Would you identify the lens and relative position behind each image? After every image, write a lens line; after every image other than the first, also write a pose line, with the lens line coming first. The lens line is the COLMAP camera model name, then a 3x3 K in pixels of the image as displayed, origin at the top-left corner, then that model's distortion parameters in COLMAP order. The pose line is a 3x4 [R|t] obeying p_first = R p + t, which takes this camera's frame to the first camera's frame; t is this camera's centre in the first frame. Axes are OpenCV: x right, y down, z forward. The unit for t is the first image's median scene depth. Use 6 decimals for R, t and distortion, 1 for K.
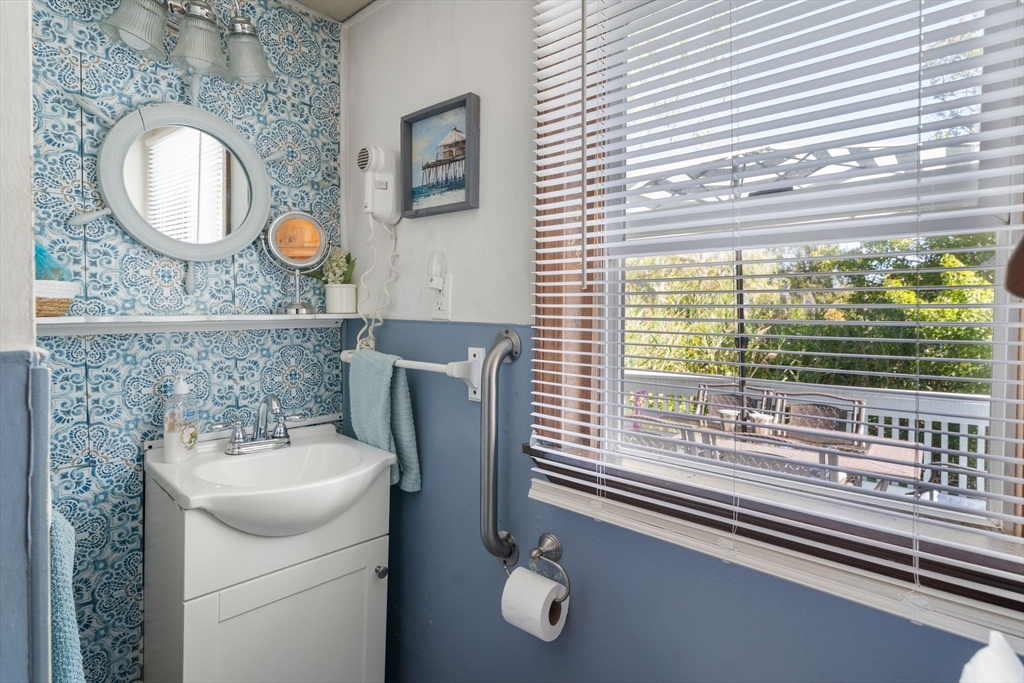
lens RADIAL K [[525.9, 0, 513.3], [0, 525.9, 333.3], [0, 0, 1]] dist [-0.006101, 0.002692]
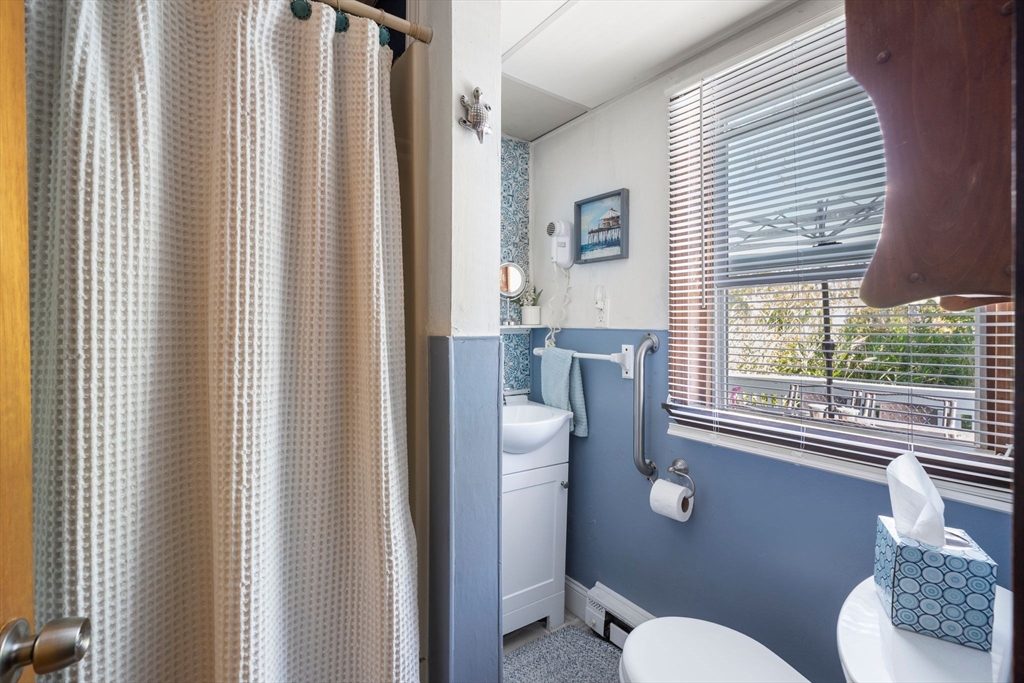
lens RADIAL K [[472.8, 0, 498.2], [0, 472.8, 331.5], [0, 0, 1]] dist [0.001763, 0.000034]
pose [[0.975253, -0.005854, -0.221013, -0.127657], [-0.000676, 0.999566, -0.029460, 0.028130], [0.221090, 0.028880, 0.974826, -0.467010]]
